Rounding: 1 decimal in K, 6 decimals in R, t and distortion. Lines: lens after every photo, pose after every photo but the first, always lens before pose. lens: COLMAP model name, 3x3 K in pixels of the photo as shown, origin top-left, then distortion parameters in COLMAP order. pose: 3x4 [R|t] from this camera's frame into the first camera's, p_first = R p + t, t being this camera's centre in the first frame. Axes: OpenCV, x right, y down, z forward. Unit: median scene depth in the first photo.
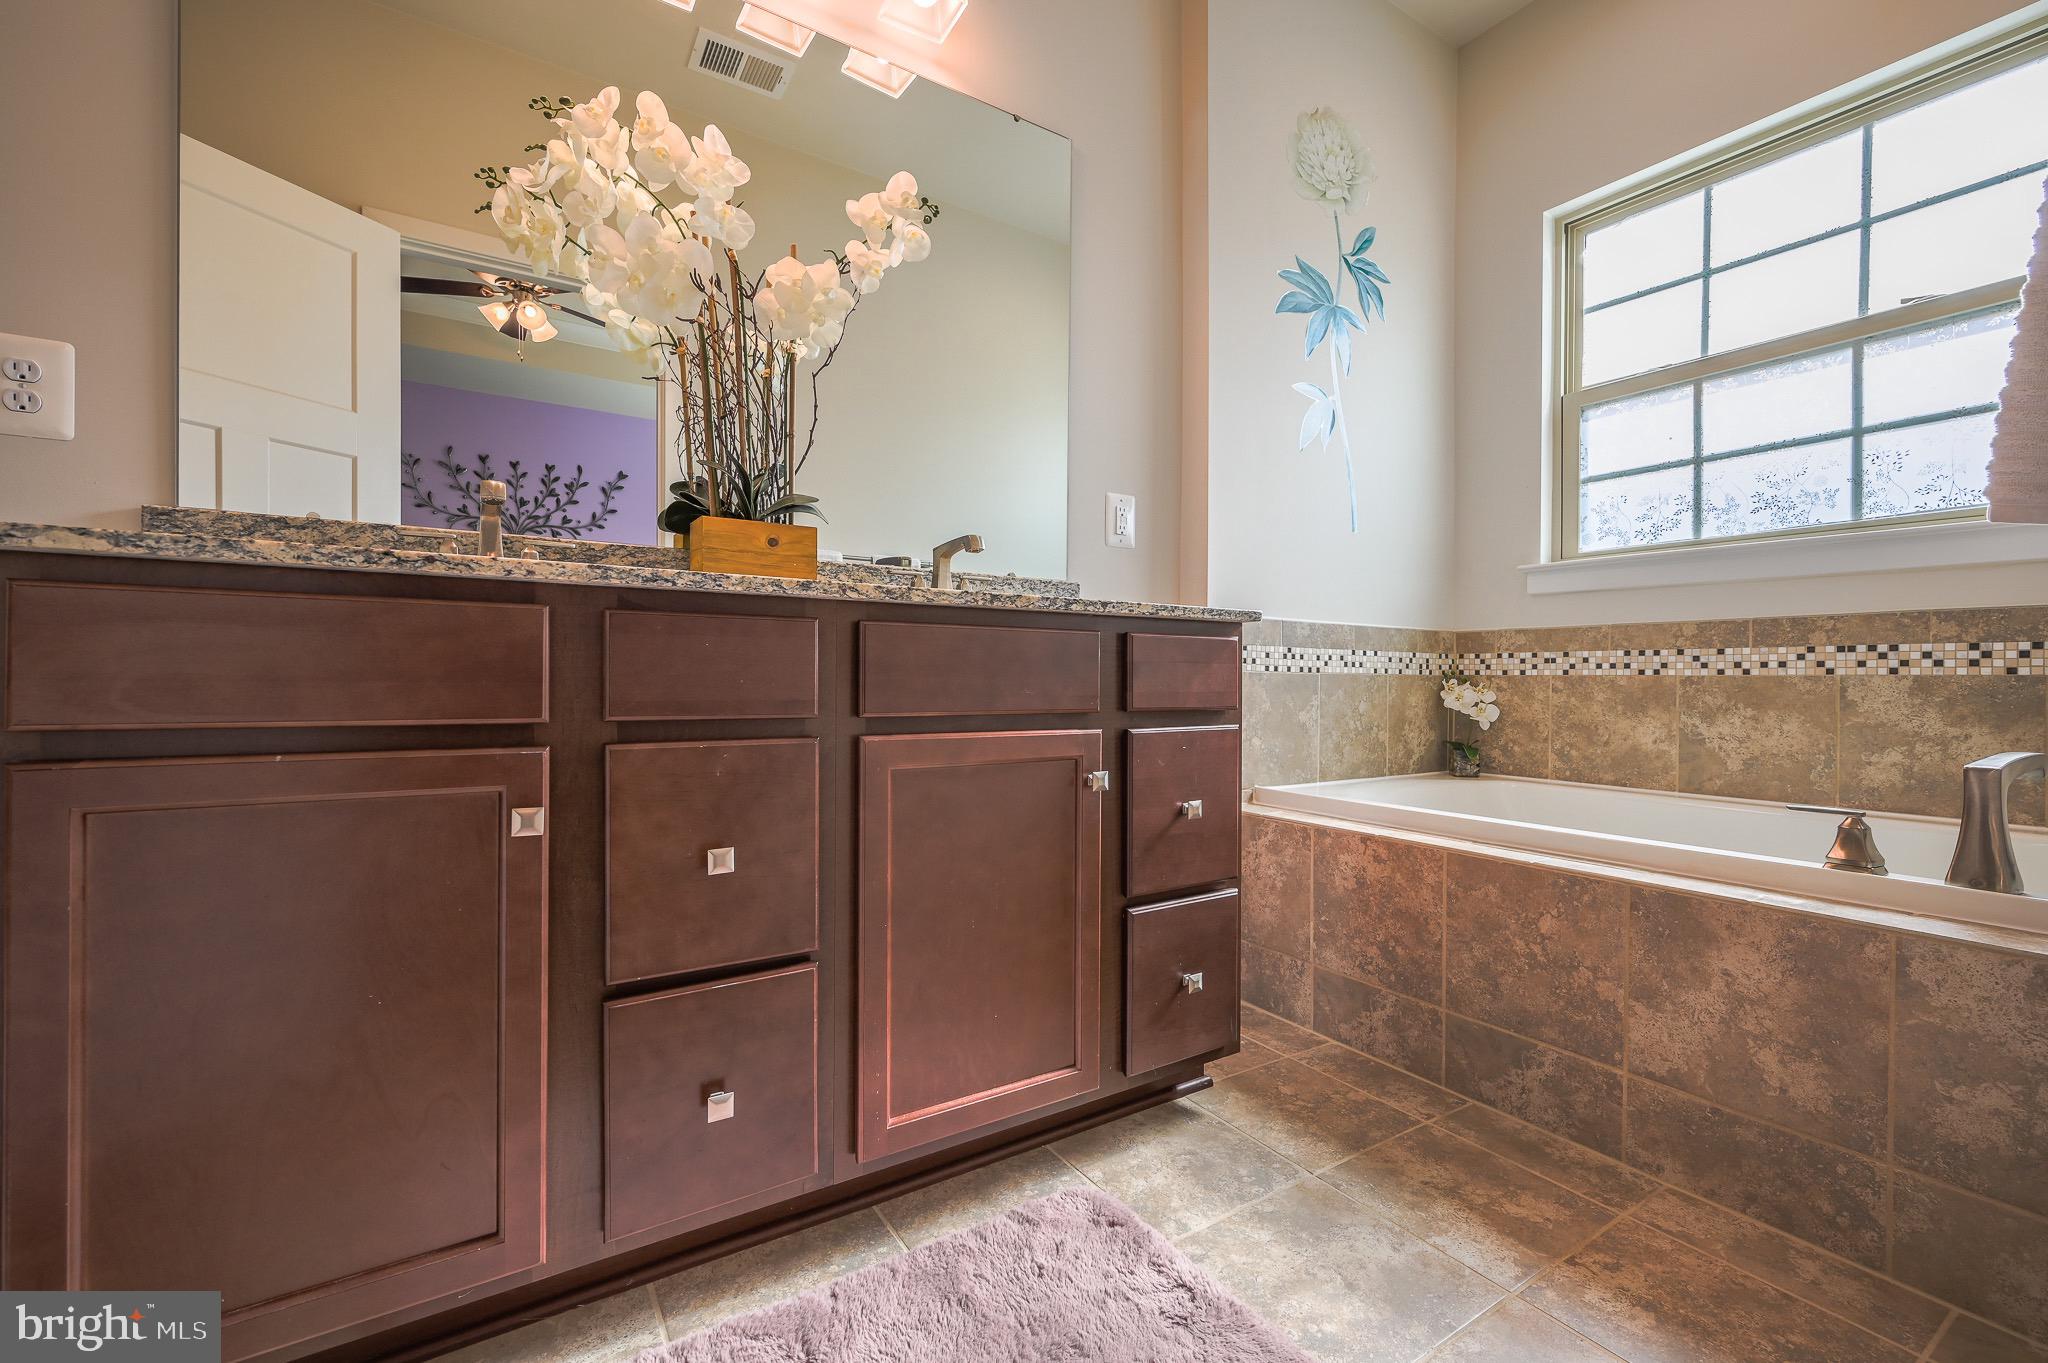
lens RADIAL K [[853.2, 0, 1024.0], [0, 853.2, 681.5], [0, 0, 1]] dist [0.000939, 0.000142]
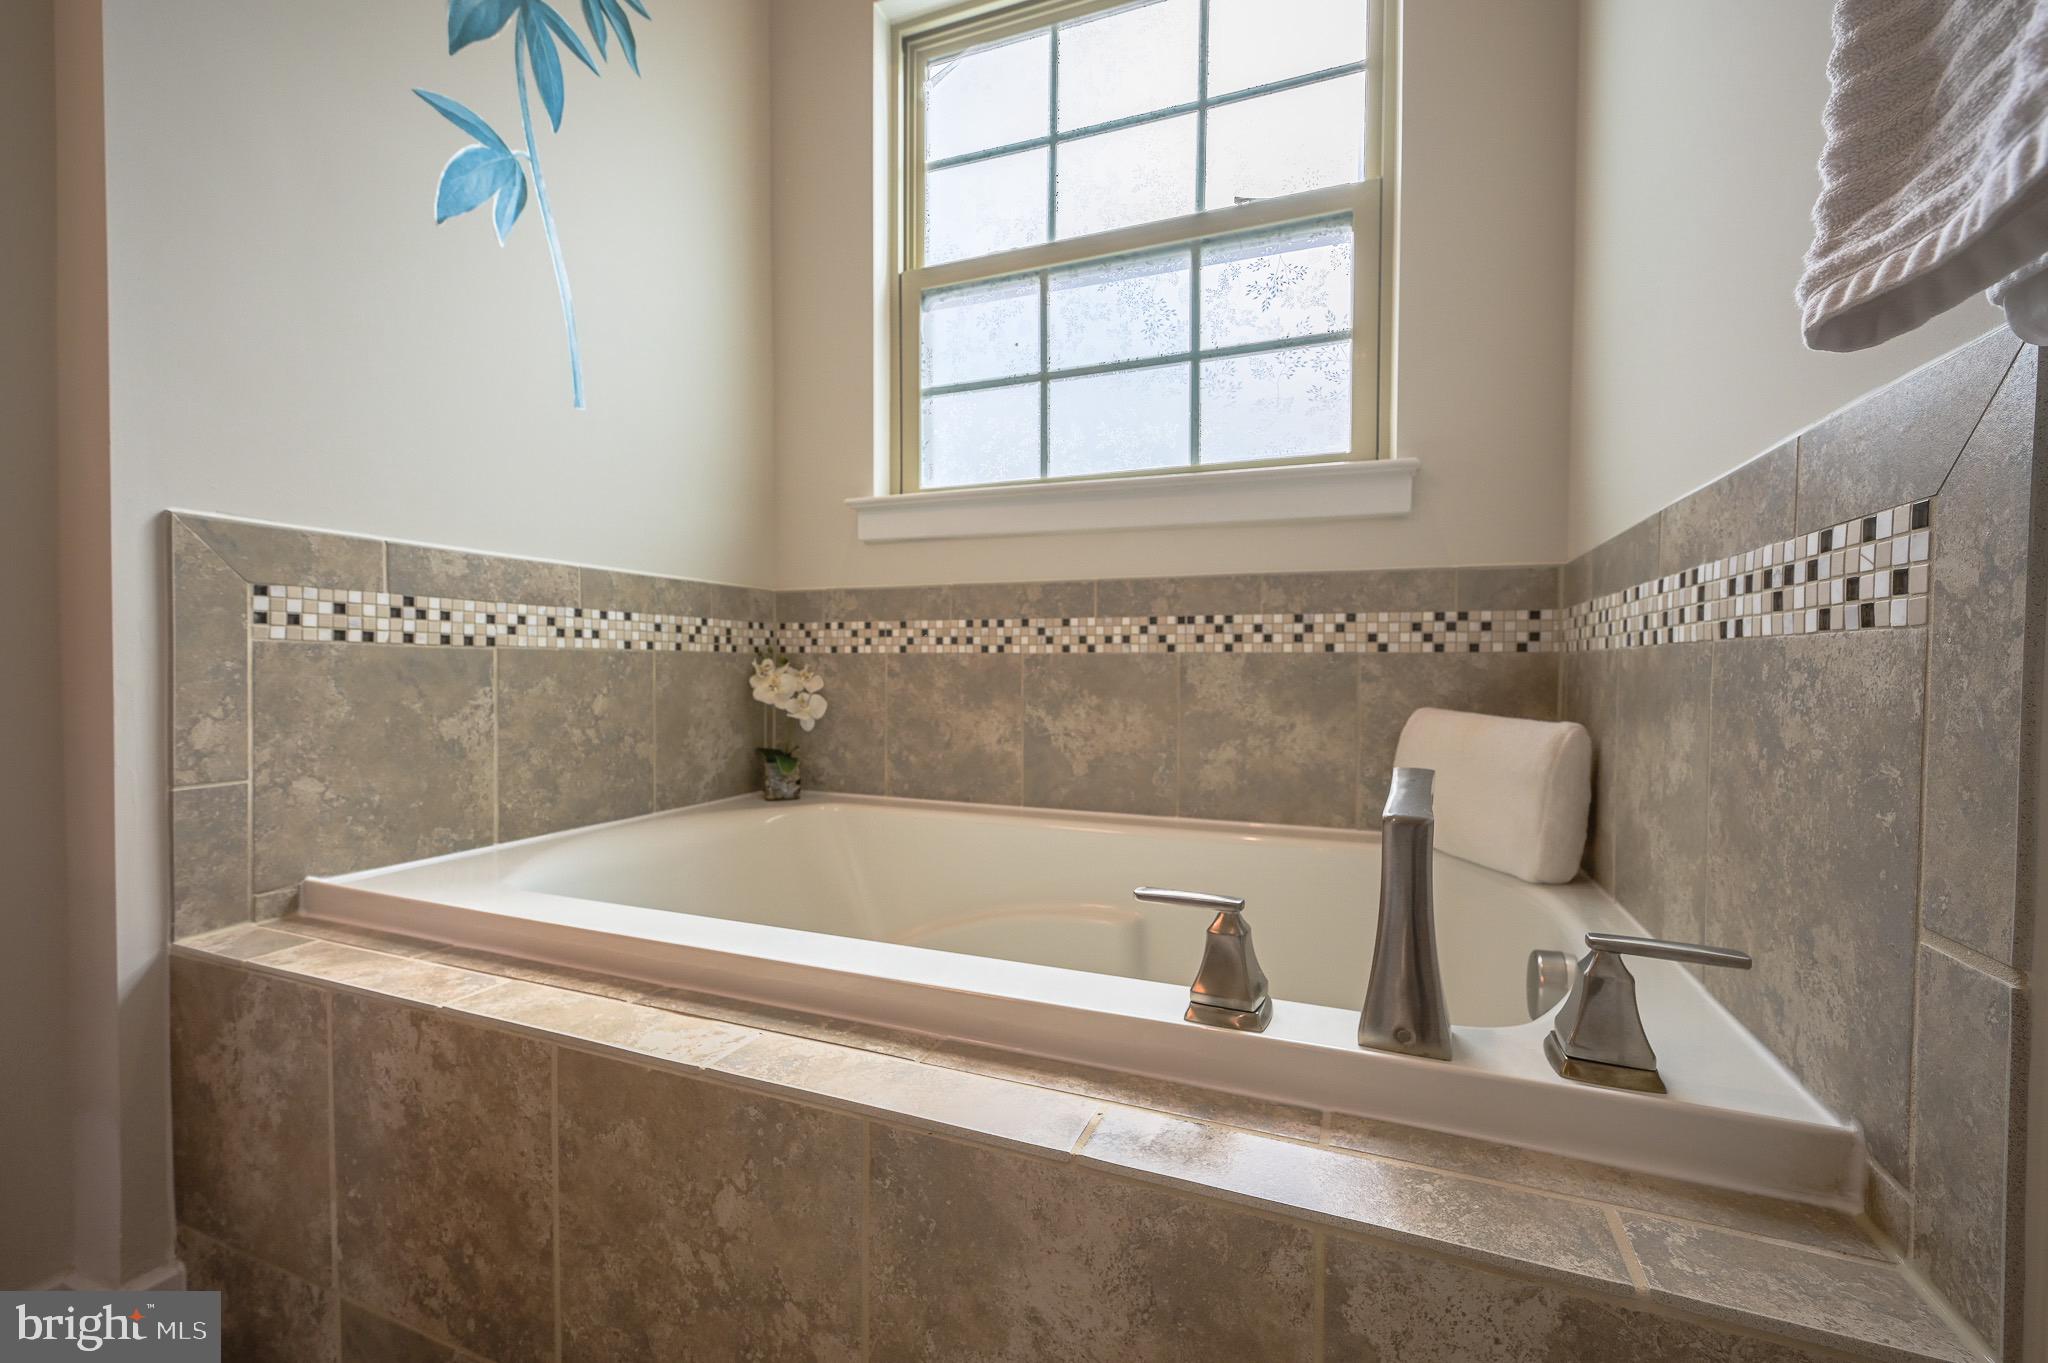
lens RADIAL K [[853.2, 0, 1024.0], [0, 853.2, 681.5], [0, 0, 1]] dist [0.000939, 0.000142]
pose [[0.820012, -0.014434, 0.572165, 0.342271], [0.002734, 0.999769, 0.021304, 0.001829], [-0.572340, -0.015905, 0.819862, 0.387843]]
